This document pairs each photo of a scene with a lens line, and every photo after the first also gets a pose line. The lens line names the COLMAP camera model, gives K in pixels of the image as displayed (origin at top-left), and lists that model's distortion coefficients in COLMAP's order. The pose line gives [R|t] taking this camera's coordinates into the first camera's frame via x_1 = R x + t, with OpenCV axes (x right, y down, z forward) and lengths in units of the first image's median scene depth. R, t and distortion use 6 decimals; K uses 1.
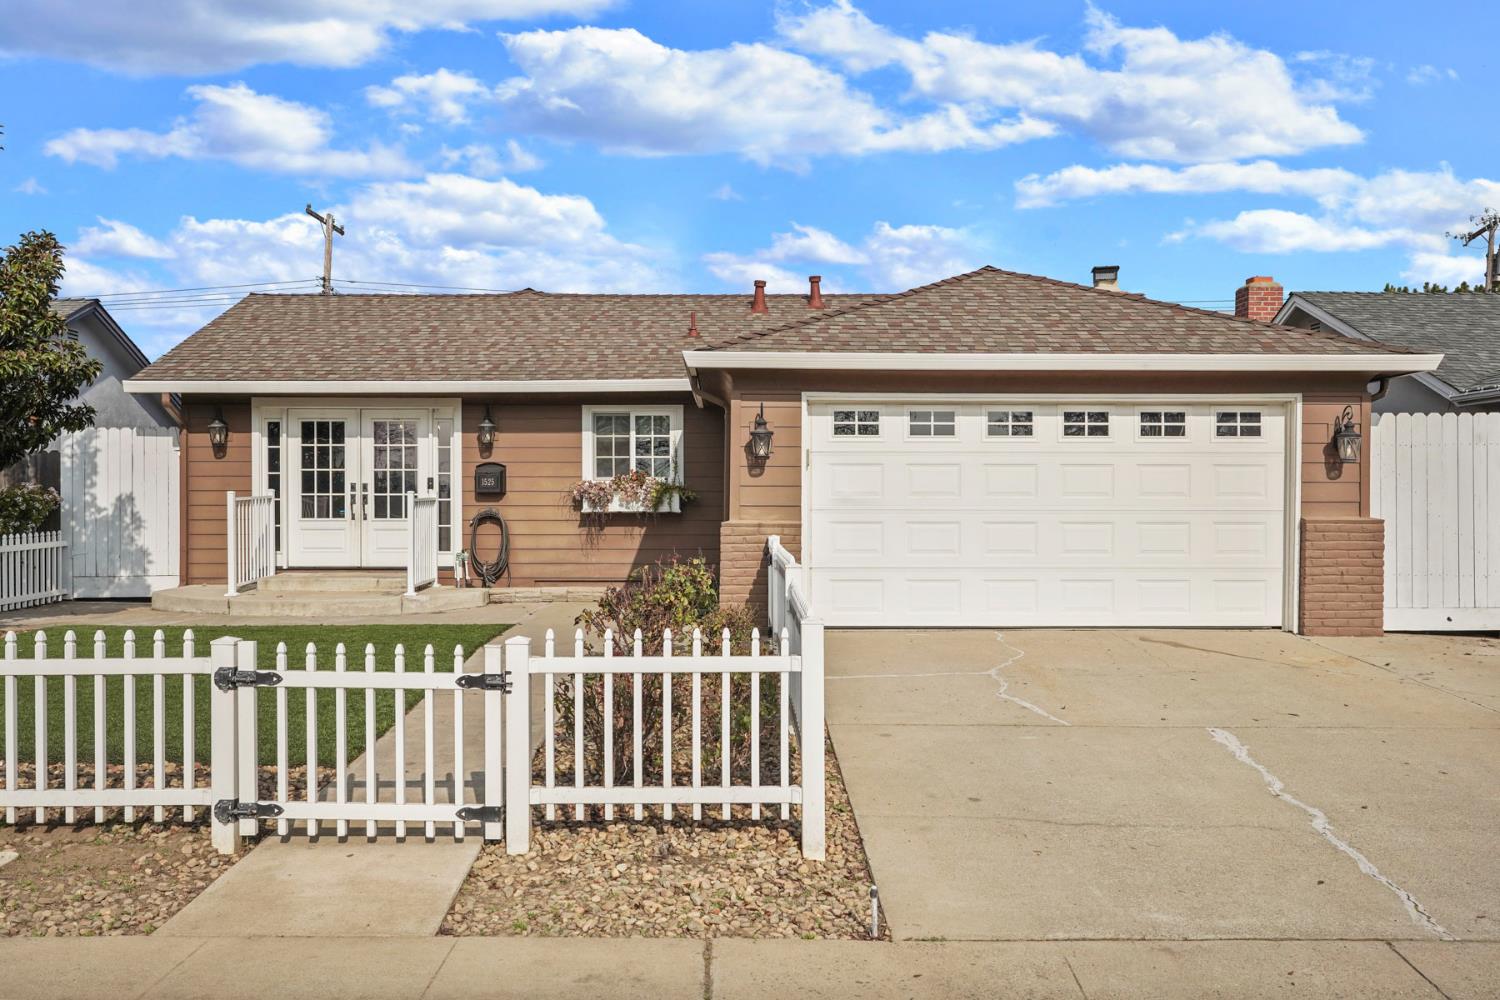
lens RADIAL K [[1292.6, 0, 750.0], [0, 1292.6, 508.7], [0, 0, 1]] dist [-0.002441, 0.002816]
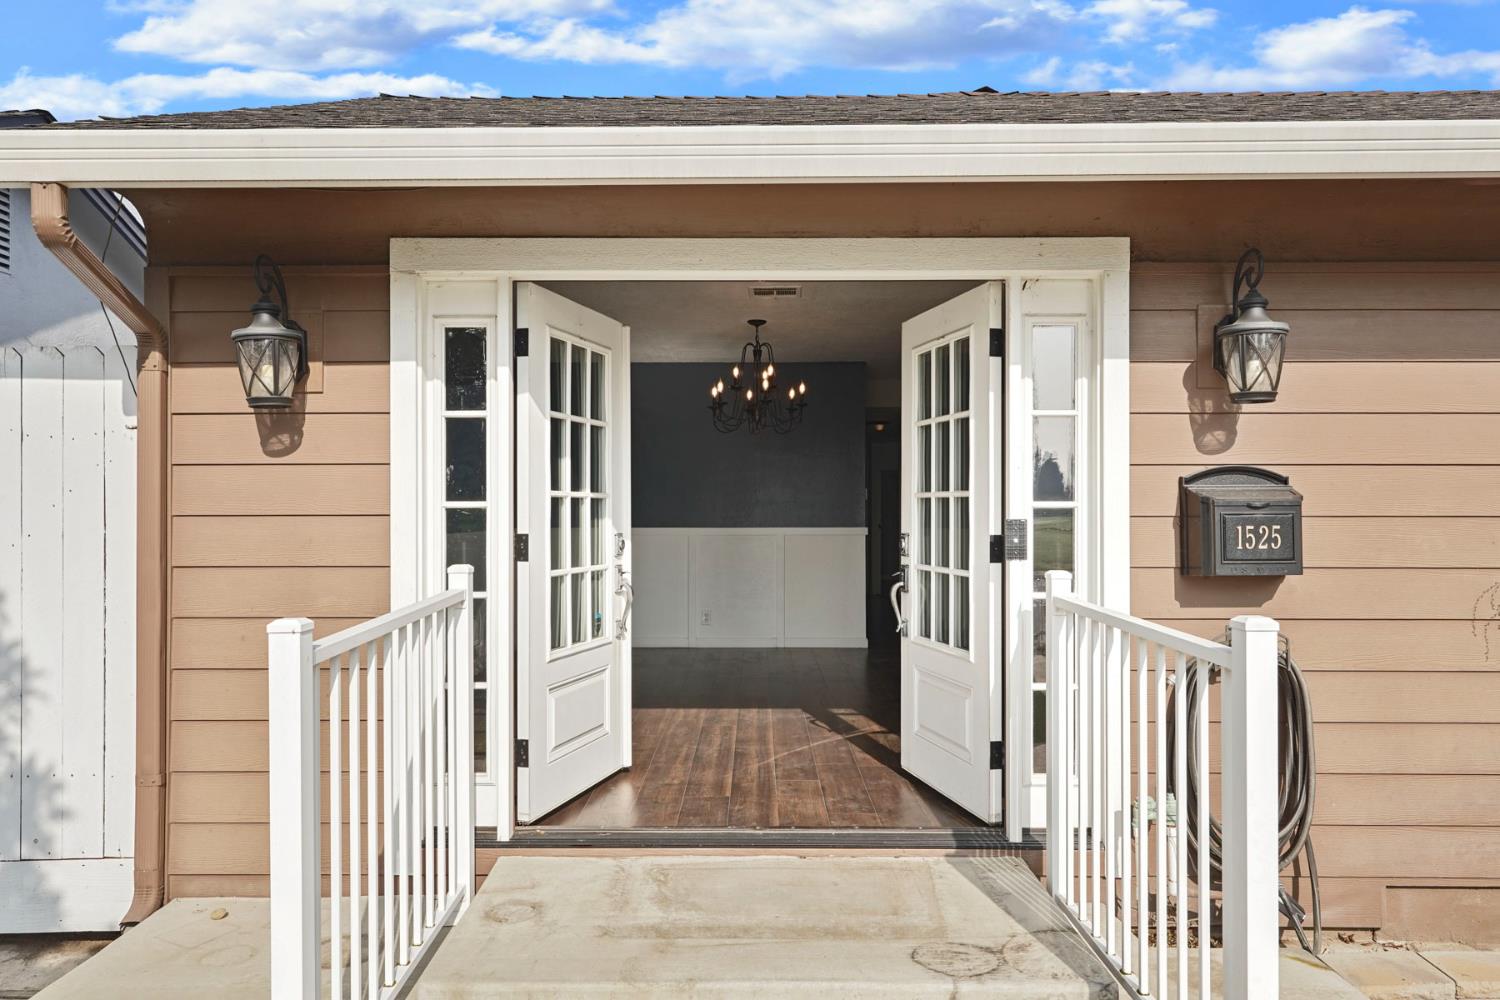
lens RADIAL K [[1055.1, 0, 750.0], [0, 1055.1, 500.0], [0, 0, 1]] dist [-0.064588, -0.001080]
pose [[0.999432, -0.001800, -0.033661, -0.300777], [0.001746, 0.999997, -0.001636, -0.028386], [0.033664, 0.001577, 0.999432, 0.777756]]
